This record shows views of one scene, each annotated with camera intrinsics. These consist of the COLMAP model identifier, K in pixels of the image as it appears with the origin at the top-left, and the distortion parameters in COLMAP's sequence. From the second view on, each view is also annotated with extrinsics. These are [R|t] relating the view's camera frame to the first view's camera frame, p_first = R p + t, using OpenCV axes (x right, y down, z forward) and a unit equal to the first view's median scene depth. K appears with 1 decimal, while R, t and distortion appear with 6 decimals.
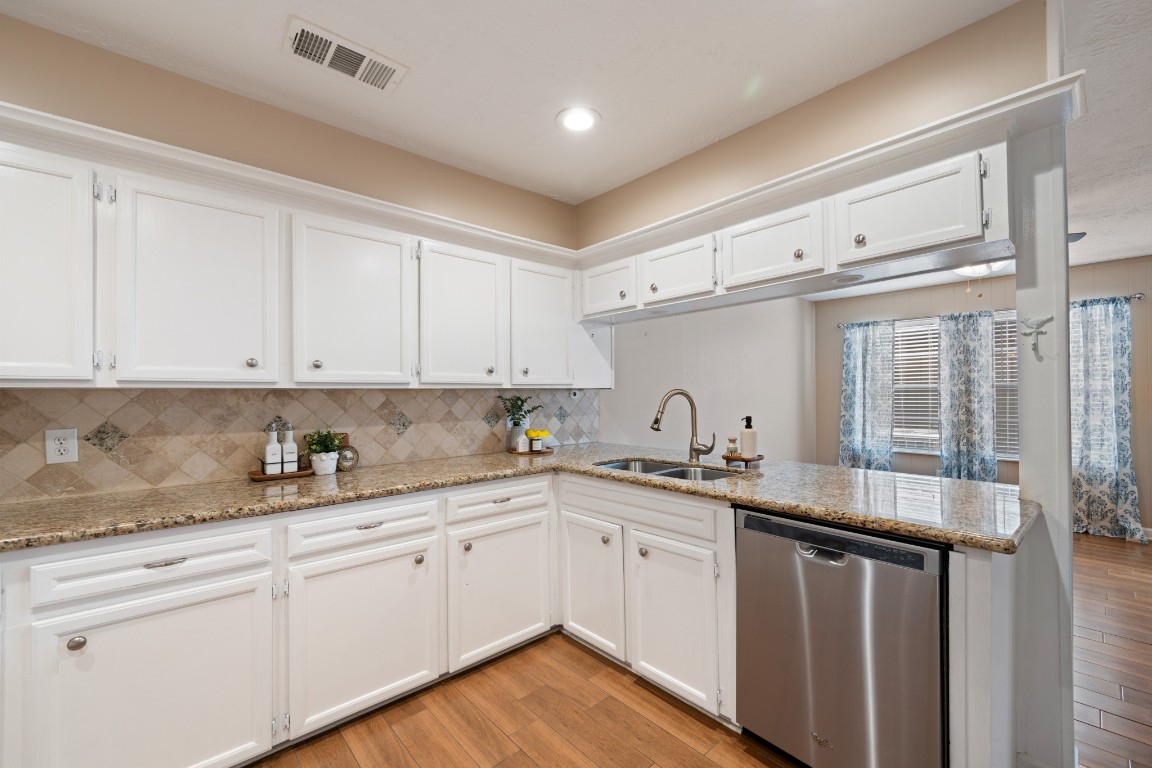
lens RADIAL K [[480.2, 0, 582.4], [0, 480.2, 386.7], [0, 0, 1]] dist [-0.002895, 0.000891]
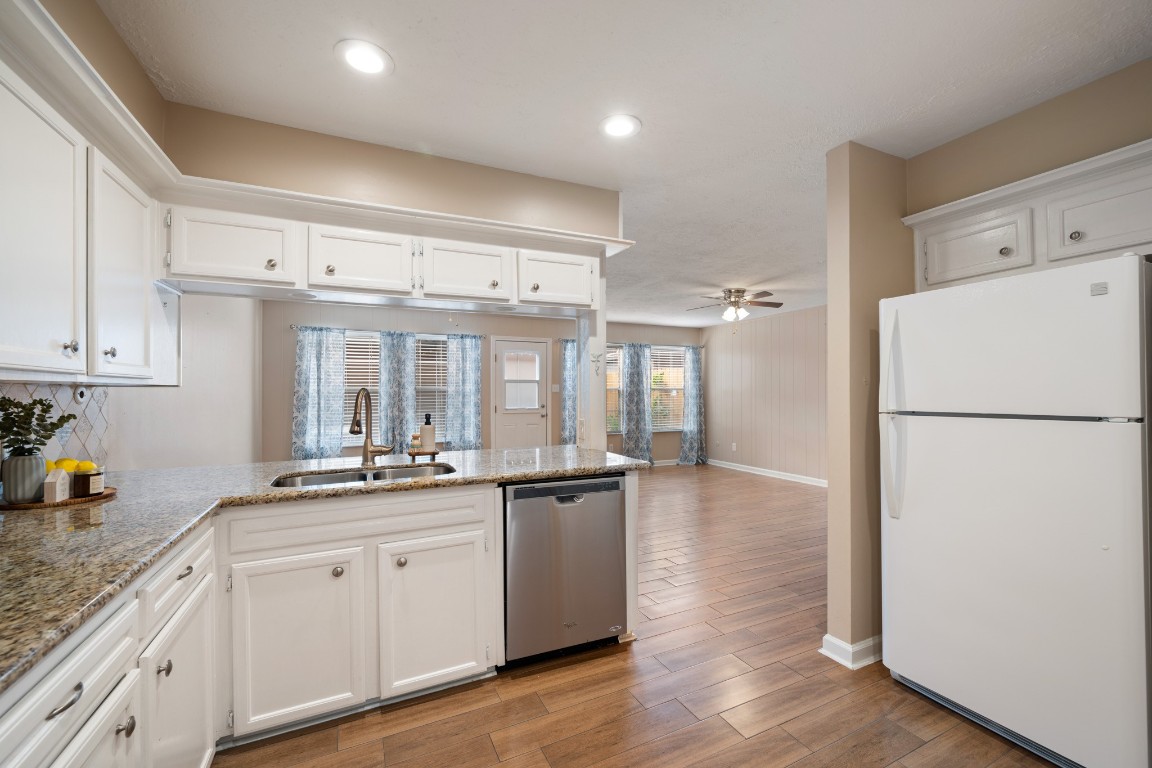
lens RADIAL K [[480.2, 0, 584.3], [0, 480.2, 383.6], [0, 0, 1]] dist [-0.002895, 0.000891]
pose [[0.268854, 0.021781, 0.962935, -0.569451], [-0.009474, 0.999756, -0.019969, 0.010750], [-0.963134, -0.003754, 0.268994, 0.338238]]
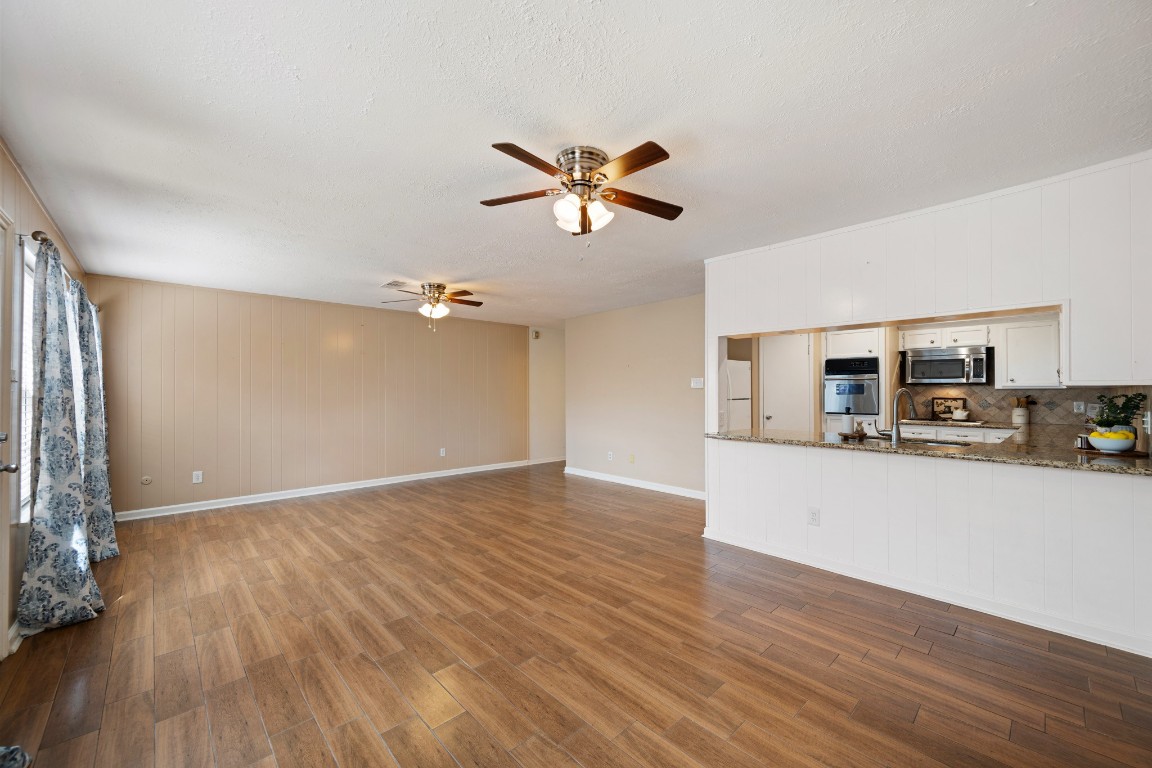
lens RADIAL K [[450.2, 0, 576.0], [0, 450.2, 384.3], [0, 0, 1]] dist [-0.001396, -0.000812]
pose [[-0.999949, 0.005126, -0.008697, 1.087481], [0.005371, 0.999583, -0.028374, 0.022214], [0.008548, -0.028419, -0.999560, 2.166853]]
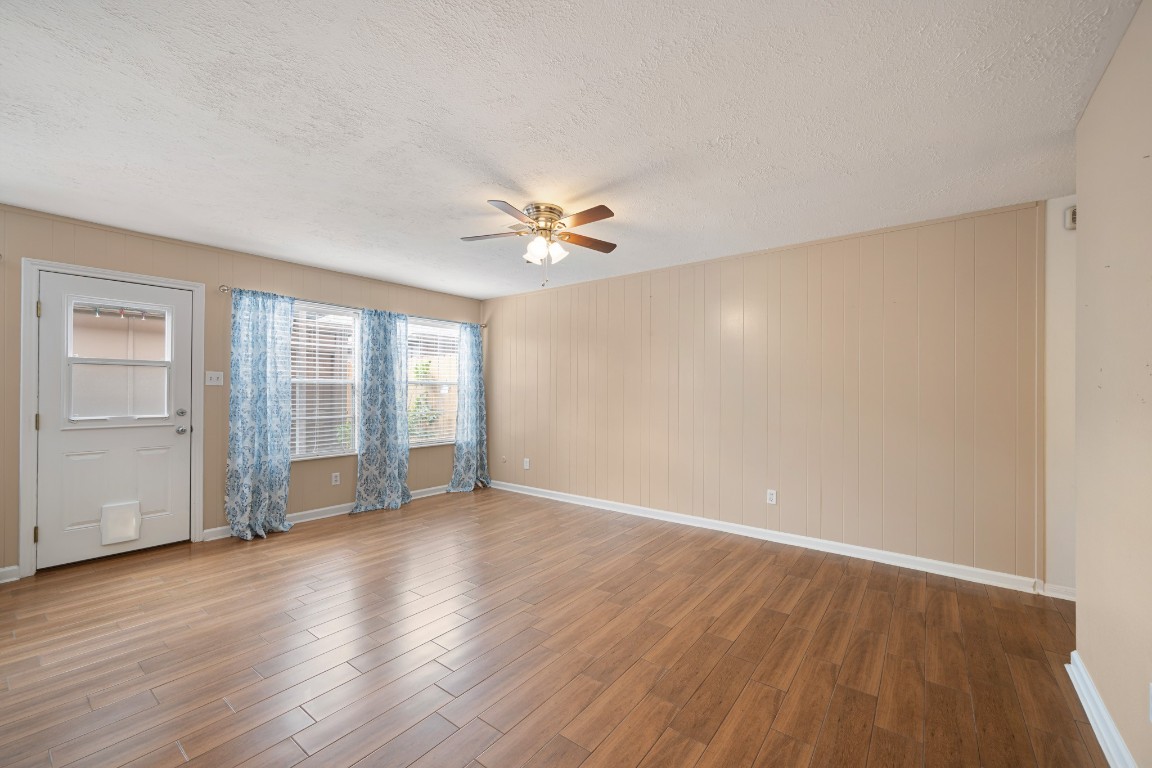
lens RADIAL K [[450.2, 0, 581.7], [0, 450.2, 394.9], [0, 0, 1]] dist [-0.001396, -0.000812]
pose [[-0.186571, -0.006210, 0.982422, 0.514744], [-0.015713, 0.999871, 0.003336, 0.012182], [-0.982316, -0.014814, -0.186644, 0.383673]]
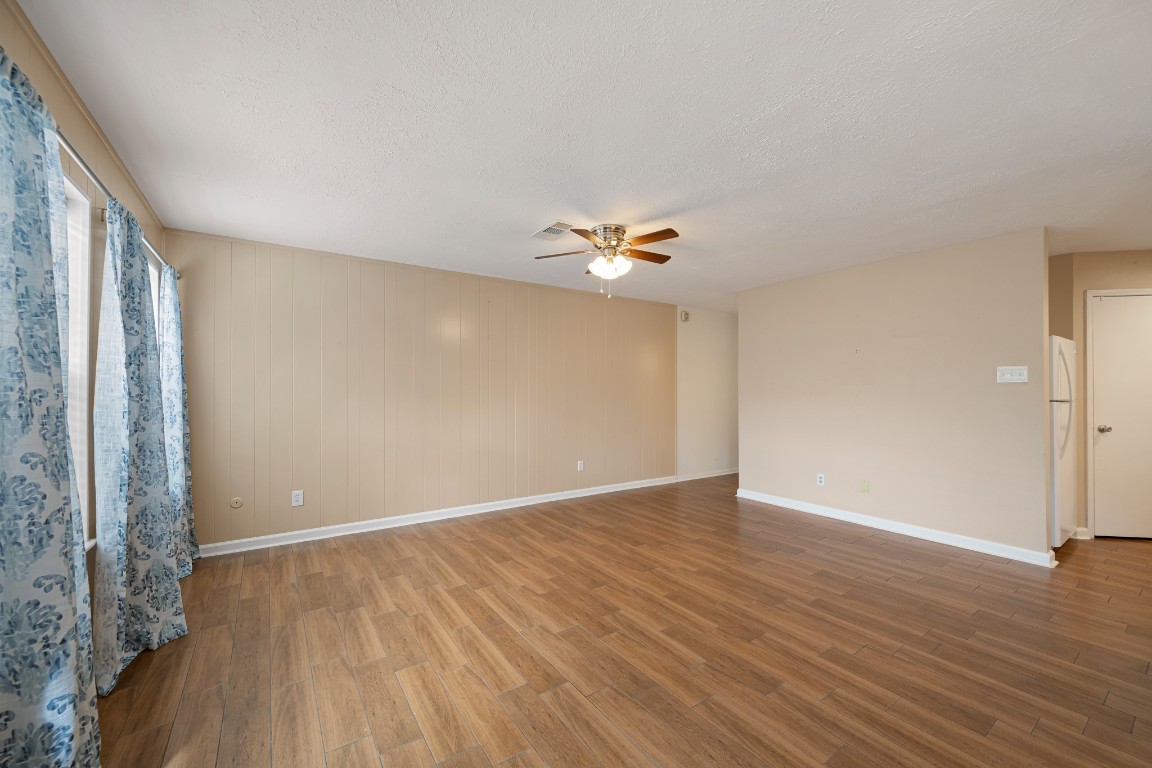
lens RADIAL K [[450.2, 0, 573.4], [0, 450.2, 385.0], [0, 0, 1]] dist [-0.001396, -0.000812]
pose [[-0.989219, 0.003356, 0.146404, 1.577952], [-0.000243, 0.999698, -0.024558, 0.023904], [-0.146442, -0.024329, -0.988920, 1.556205]]
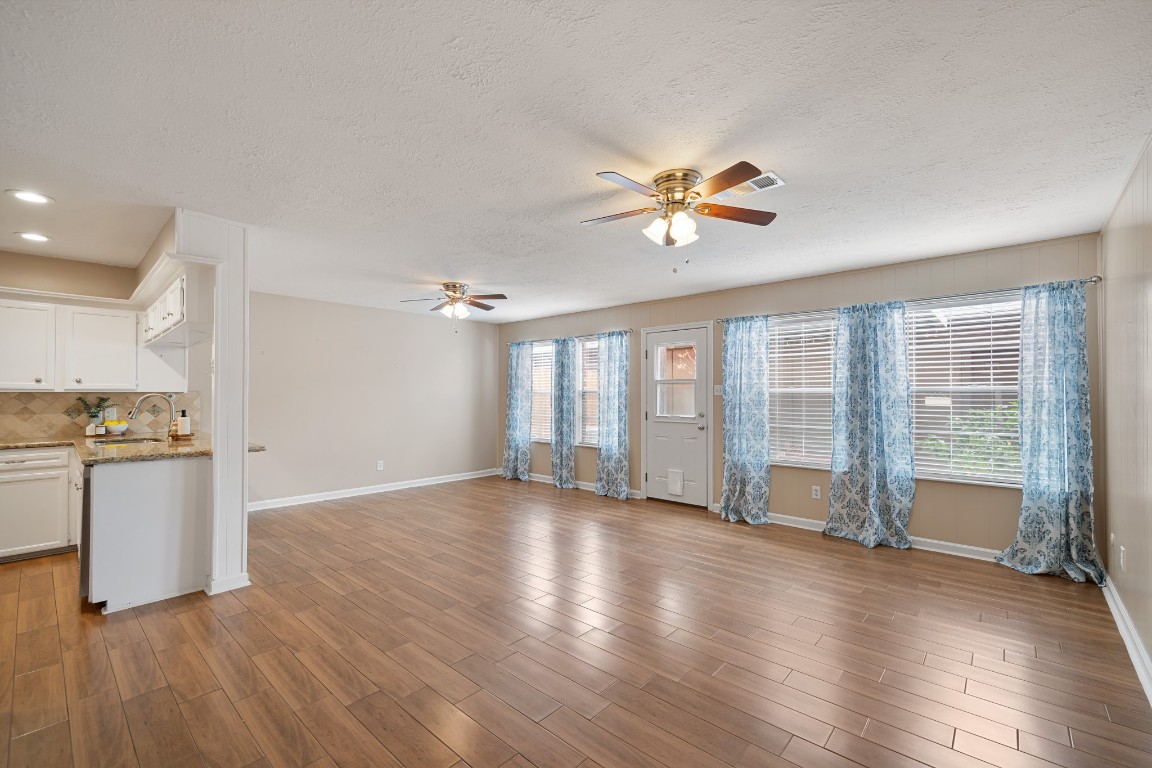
lens RADIAL K [[480.2, 0, 577.6], [0, 480.2, 389.6], [0, 0, 1]] dist [-0.002895, 0.000891]
pose [[0.994940, 0.006186, 0.100277, 1.364995], [-0.006145, 0.999981, -0.000715, -0.013938], [-0.100280, 0.000096, 0.994959, -0.694928]]
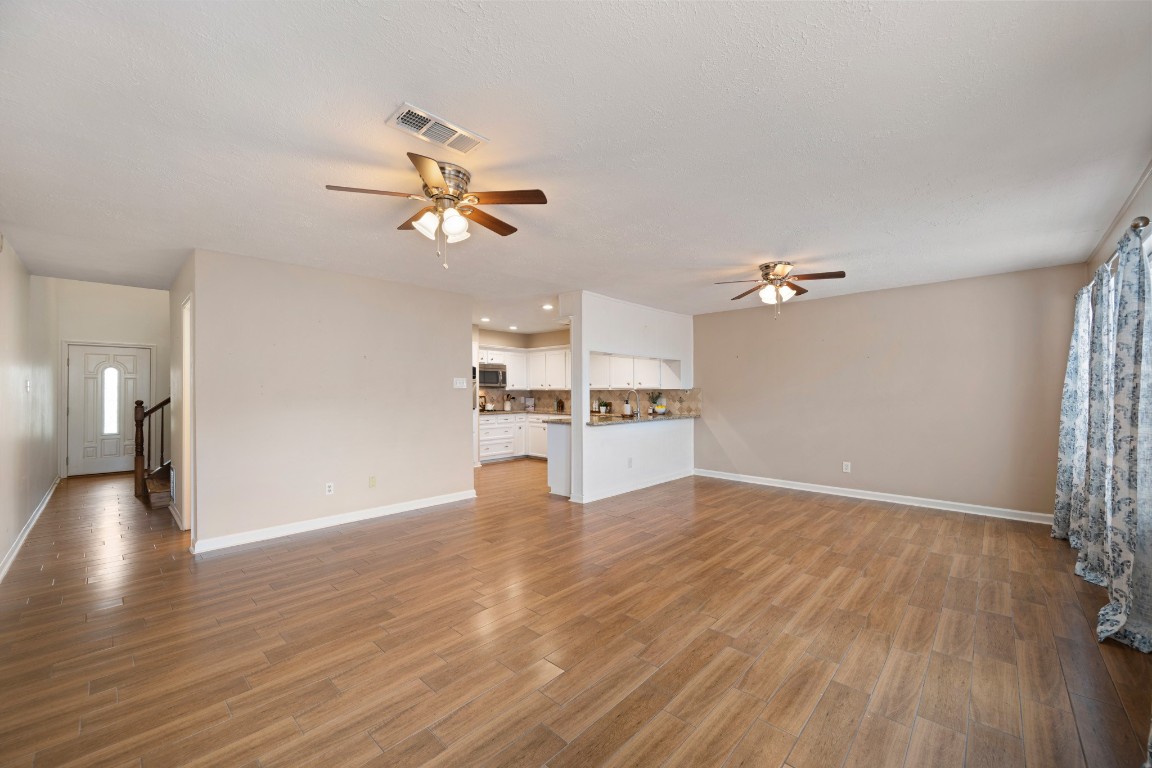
lens RADIAL K [[450.2, 0, 580.1], [0, 450.2, 390.4], [0, 0, 1]] dist [-0.001396, -0.000812]
pose [[0.076316, 0.001608, -0.997082, 2.613619], [0.016514, 0.999860, 0.002876, -0.004882], [0.996947, -0.016685, 0.076278, 0.472698]]
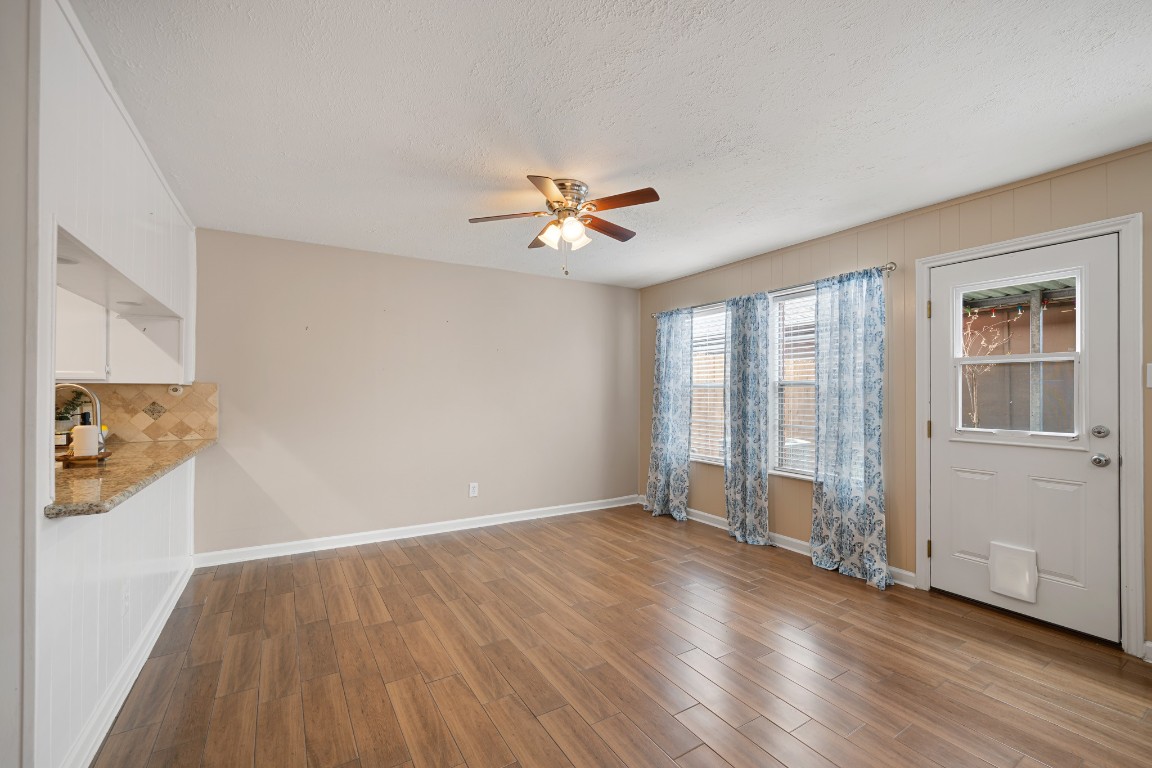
lens RADIAL K [[480.2, 0, 576.1], [0, 480.2, 388.5], [0, 0, 1]] dist [-0.002895, 0.000891]
pose [[0.982042, 0.004654, -0.188602, 1.293851], [-0.003801, 0.999981, 0.004885, 0.006062], [0.188622, -0.004081, 0.982041, 0.240261]]
